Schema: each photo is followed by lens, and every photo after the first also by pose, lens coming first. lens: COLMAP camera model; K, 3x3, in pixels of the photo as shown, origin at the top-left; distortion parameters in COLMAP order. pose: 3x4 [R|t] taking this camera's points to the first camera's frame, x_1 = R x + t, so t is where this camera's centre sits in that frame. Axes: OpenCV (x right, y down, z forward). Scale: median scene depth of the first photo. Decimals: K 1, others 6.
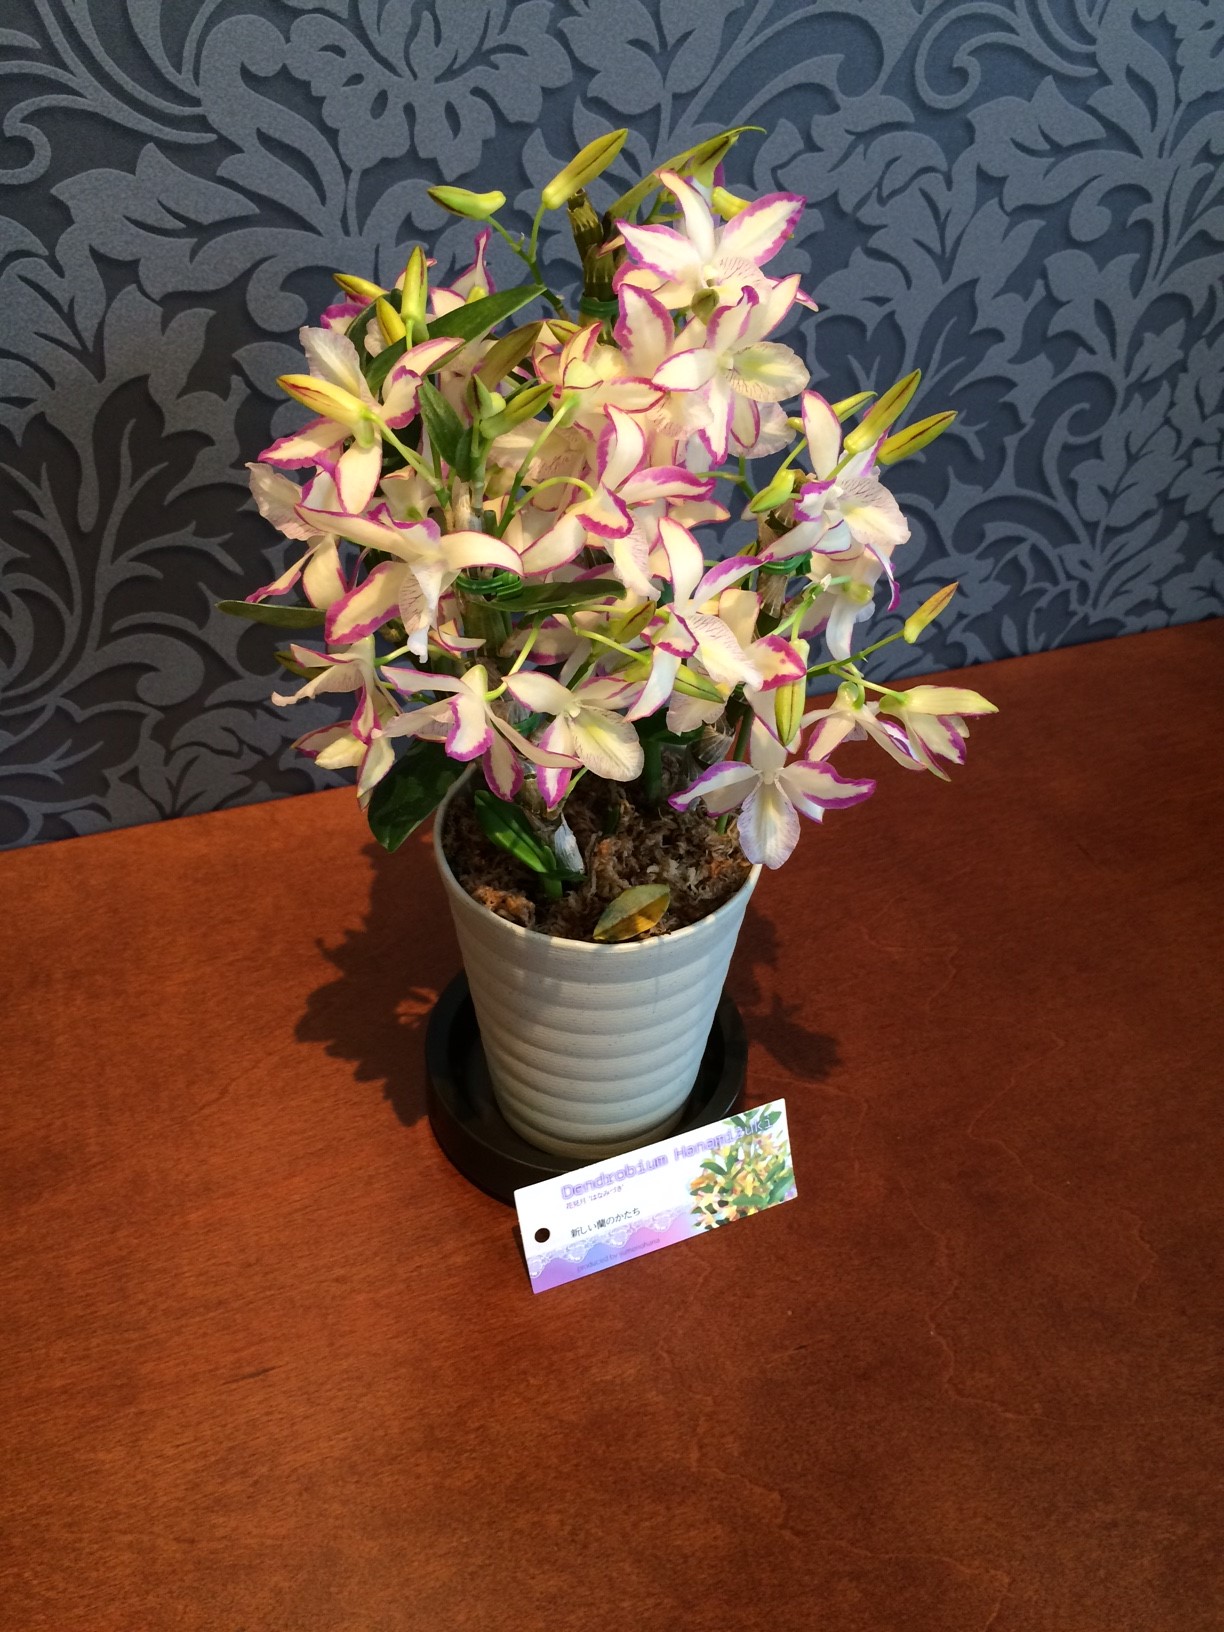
lens RADIAL K [[1445.1, 0, 612.0], [0, 1445.1, 816.0], [0, 0, 1]] dist [0.075158, -0.149487]
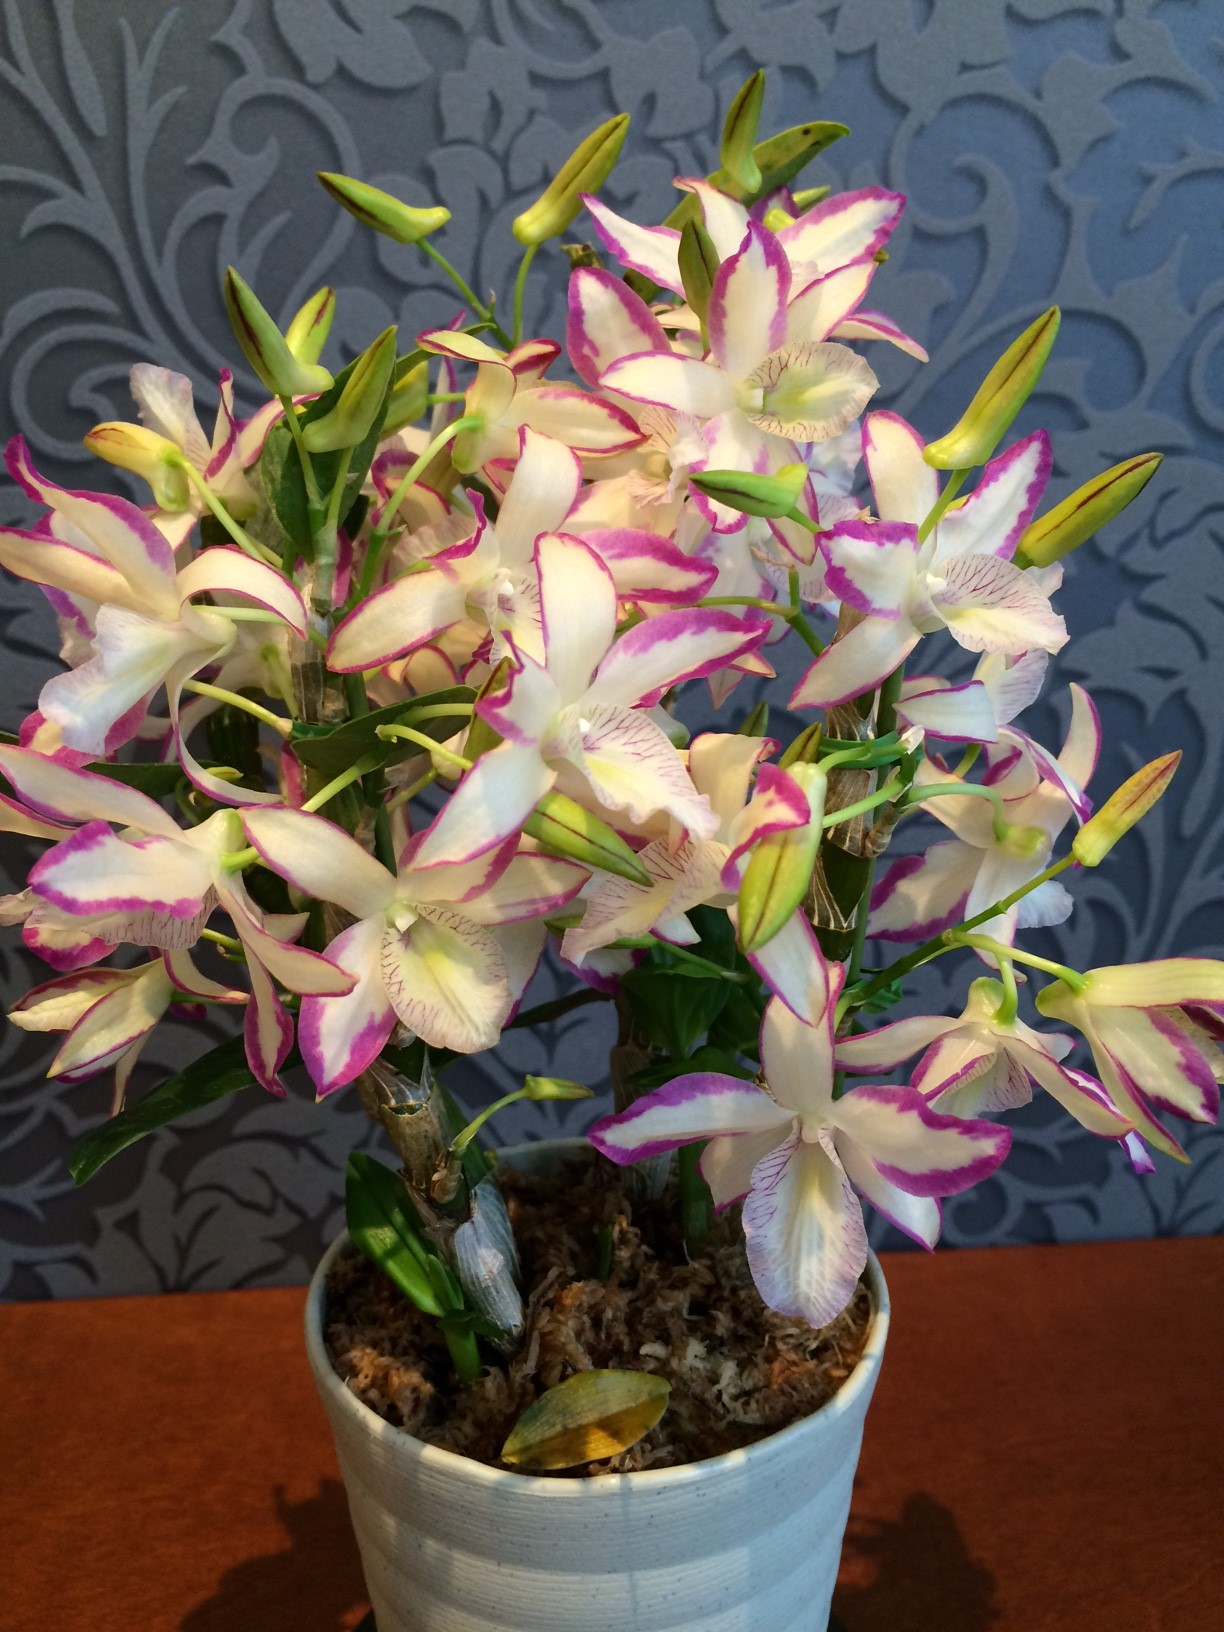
lens RADIAL K [[1445.1, 0, 612.0], [0, 1445.1, 816.0], [0, 0, 1]] dist [0.075158, -0.149487]
pose [[0.964773, 0.029190, -0.261461, 0.149583], [-0.137741, 0.902771, -0.407470, 0.080210], [0.224145, 0.429130, 0.874989, 0.429253]]
